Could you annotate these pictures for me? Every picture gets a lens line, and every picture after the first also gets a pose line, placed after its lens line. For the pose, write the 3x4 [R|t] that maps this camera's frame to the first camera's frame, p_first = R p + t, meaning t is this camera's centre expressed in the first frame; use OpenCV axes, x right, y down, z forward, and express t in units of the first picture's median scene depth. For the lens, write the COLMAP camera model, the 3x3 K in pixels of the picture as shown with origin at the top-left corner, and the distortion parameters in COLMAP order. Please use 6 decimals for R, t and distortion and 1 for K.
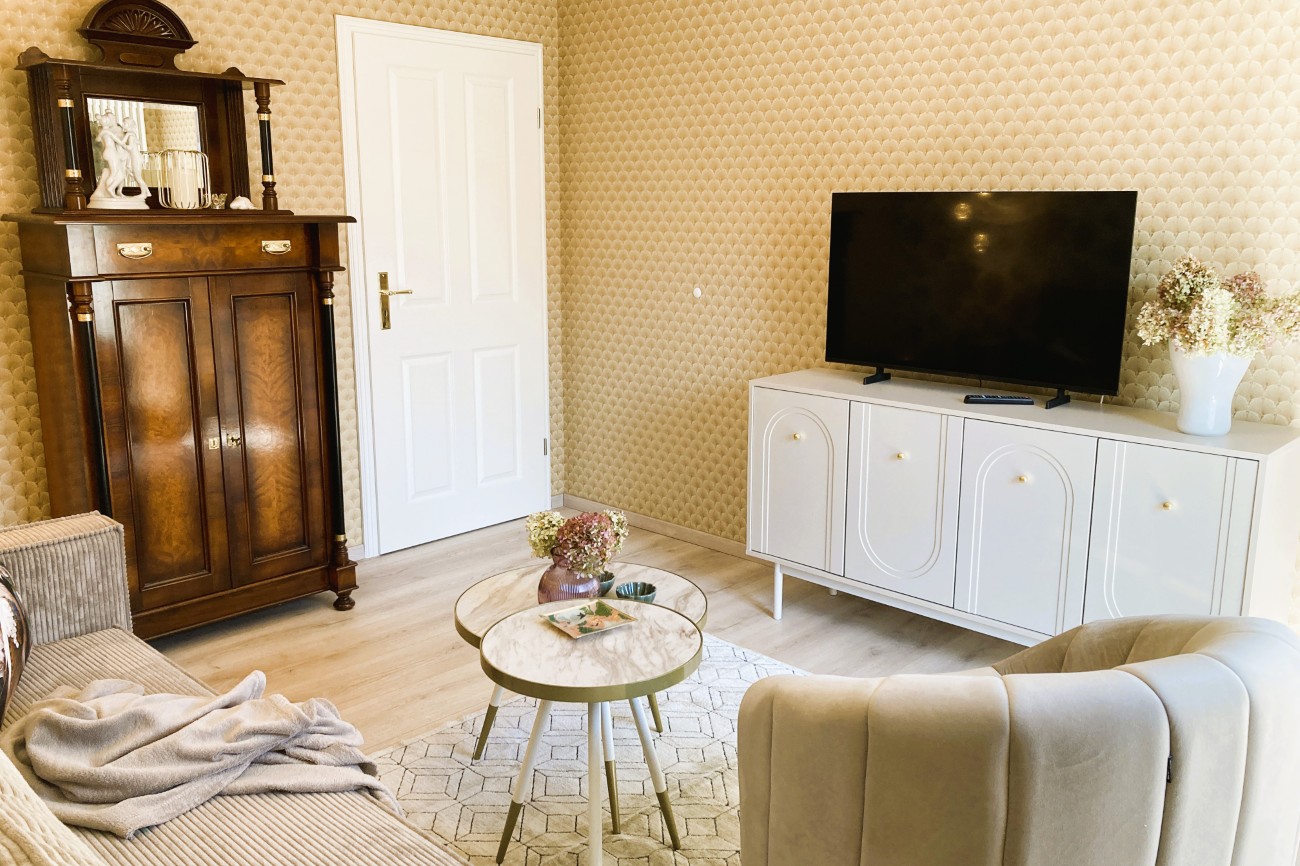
lens RADIAL K [[1065.6, 0, 644.2], [0, 1065.6, 423.8], [0, 0, 1]] dist [0.046300, -0.034440]
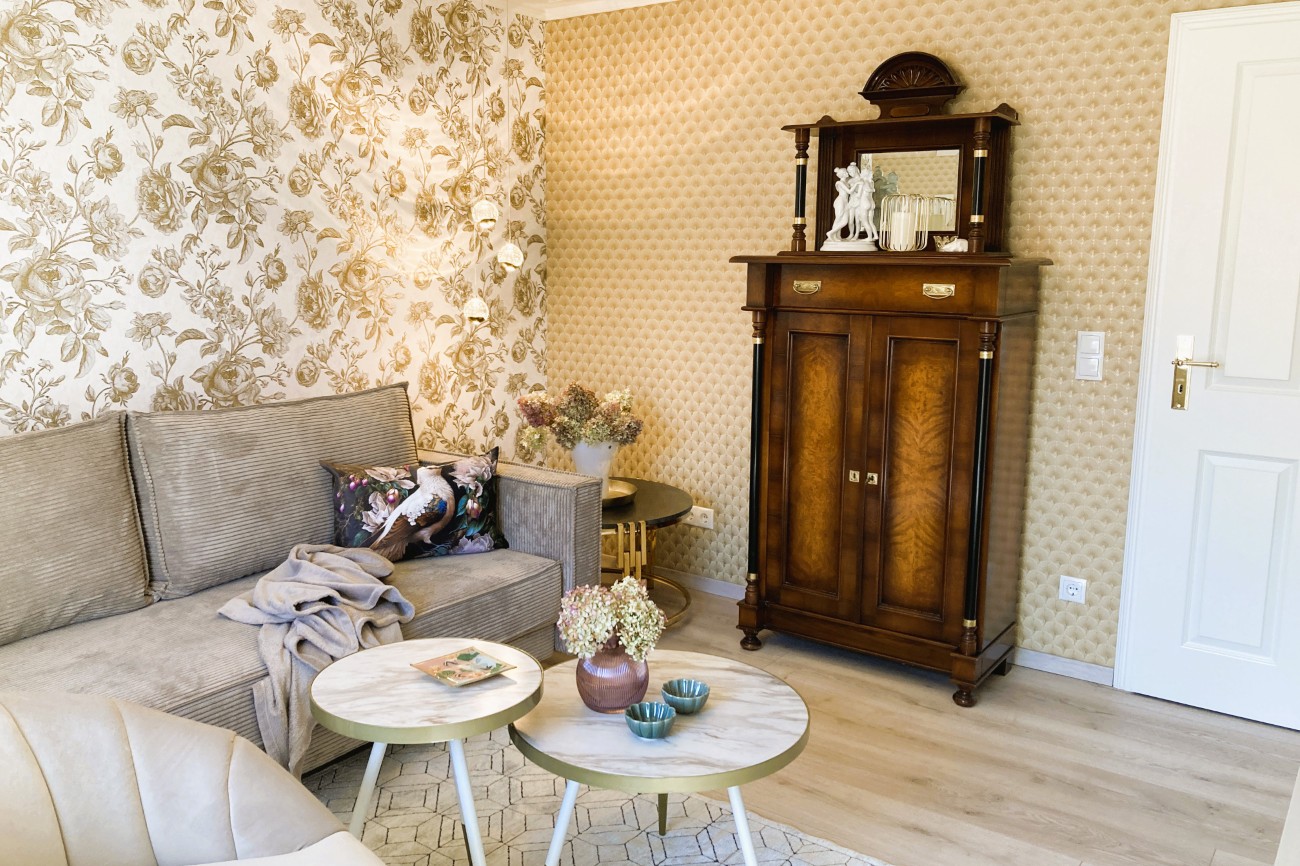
lens RADIAL K [[1065.6, 0, 664.0], [0, 1065.6, 427.8], [0, 0, 1]] dist [0.046300, -0.034440]
pose [[0.152920, 0.158418, -0.975458, 0.553338], [-0.213496, 0.969054, 0.123909, -0.112809], [0.964902, 0.189308, 0.182009, 0.615088]]
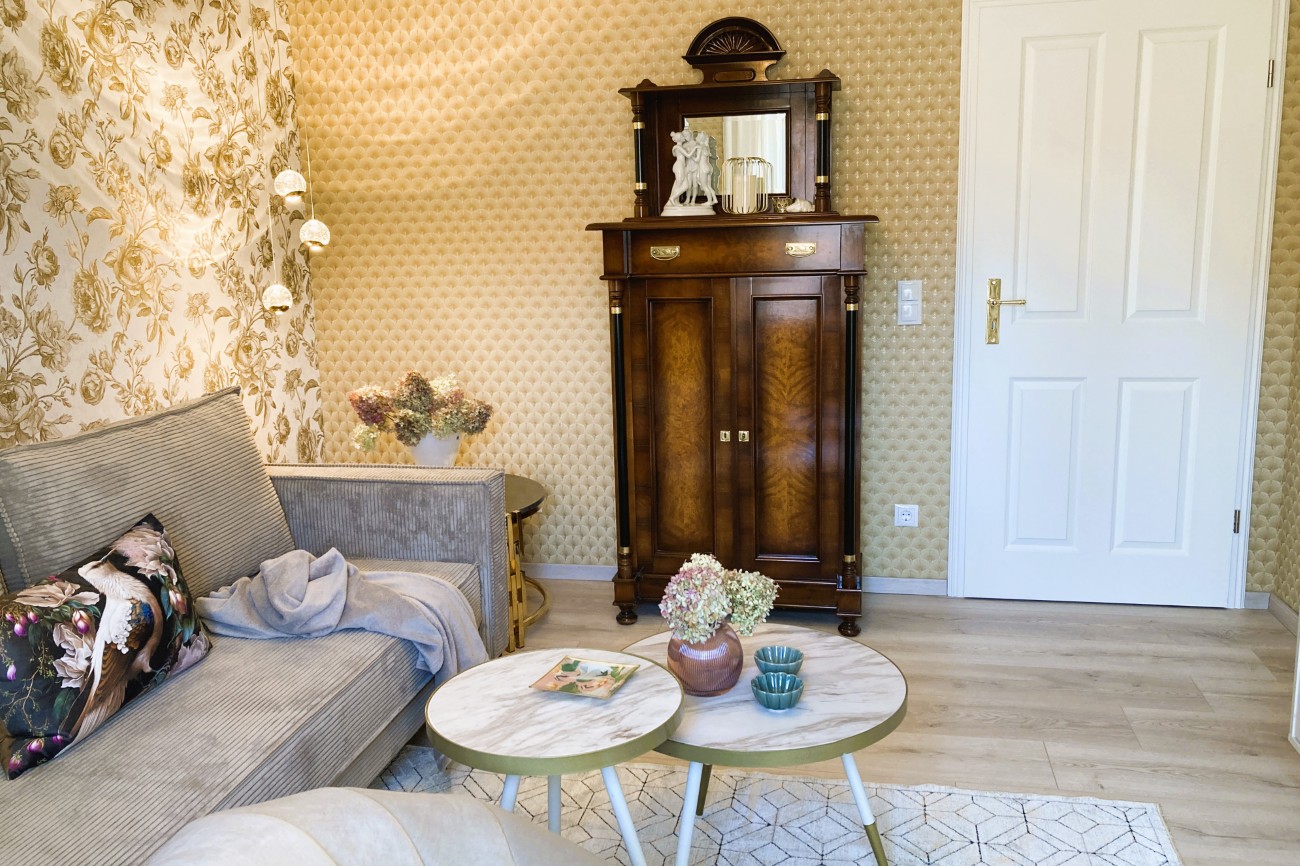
lens RADIAL K [[1065.6, 0, 661.8], [0, 1065.6, 436.4], [0, 0, 1]] dist [0.046300, -0.034440]
pose [[0.541372, 0.143508, -0.828446, 0.423602], [-0.143441, 0.986645, 0.077176, -0.052329], [0.828457, 0.077052, 0.554727, 0.360730]]
